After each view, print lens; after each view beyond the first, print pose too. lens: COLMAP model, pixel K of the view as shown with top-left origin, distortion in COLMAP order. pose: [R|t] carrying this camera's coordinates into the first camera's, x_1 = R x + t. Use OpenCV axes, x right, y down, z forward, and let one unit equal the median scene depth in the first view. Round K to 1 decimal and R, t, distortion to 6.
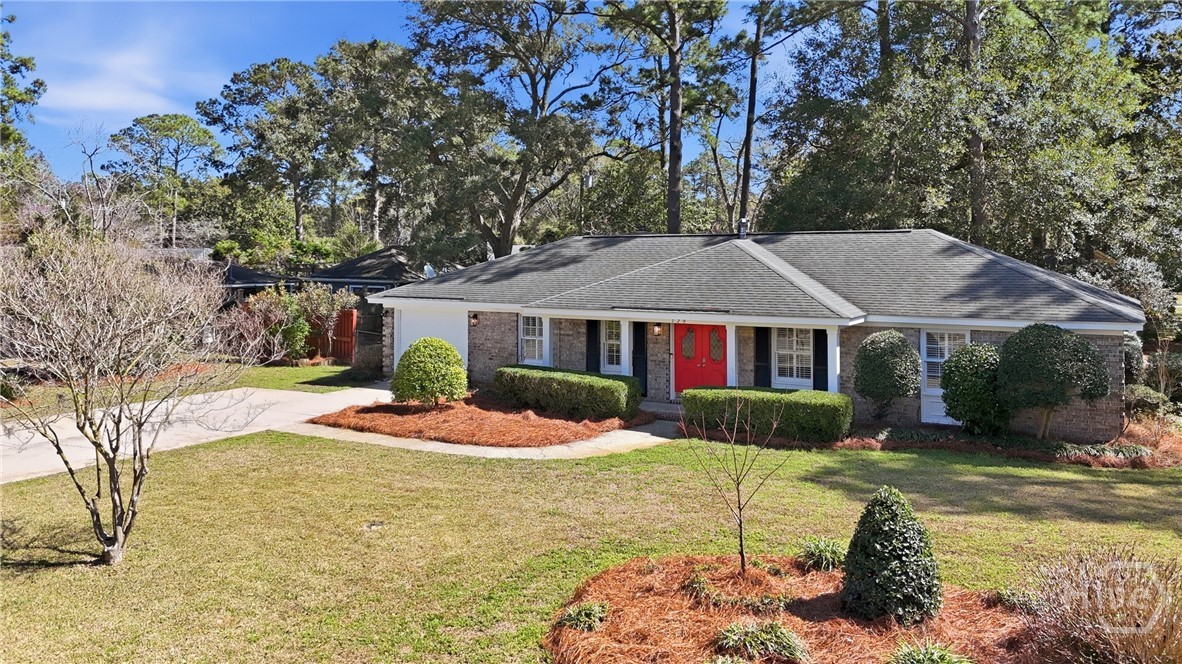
lens RADIAL K [[887.5, 0, 586.3], [0, 887.5, 292.3], [0, 0, 1]] dist [0.061760, -0.005696]
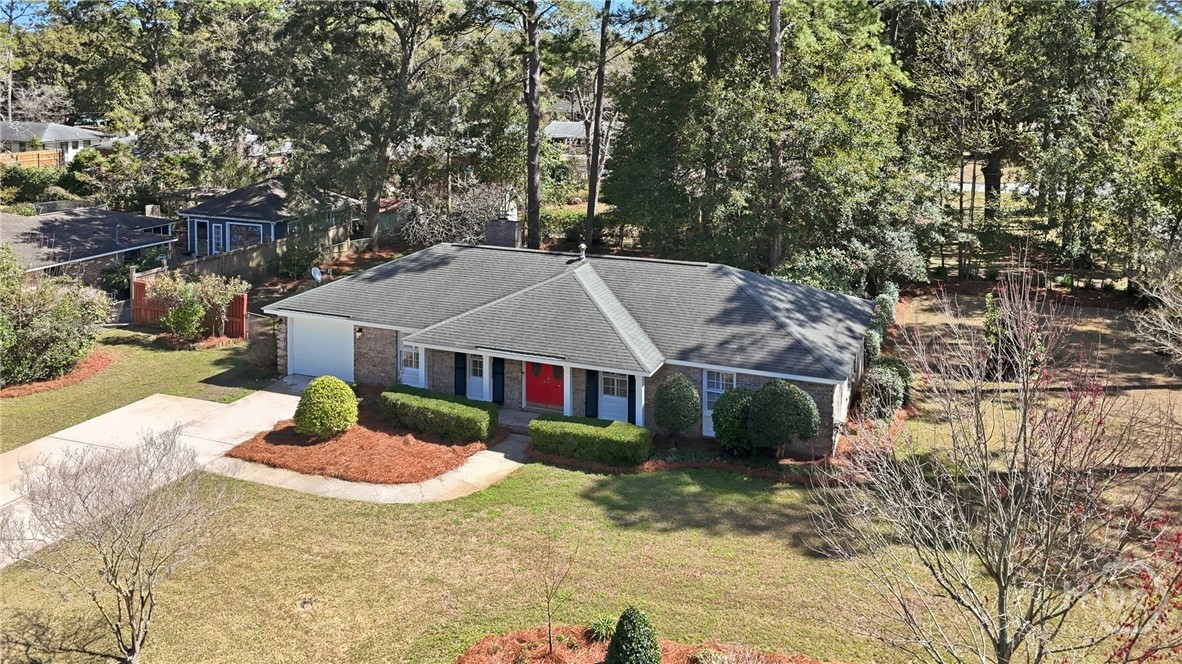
lens RADIAL K [[889.7, 0, 597.8], [0, 889.7, 186.9], [0, 0, 1]] dist [0.023012, -0.007123]
pose [[0.987339, -0.003491, 0.158587, 0.000889], [-0.006337, 0.998092, 0.061422, -0.294627], [-0.158499, -0.061649, 0.985433, -0.268173]]
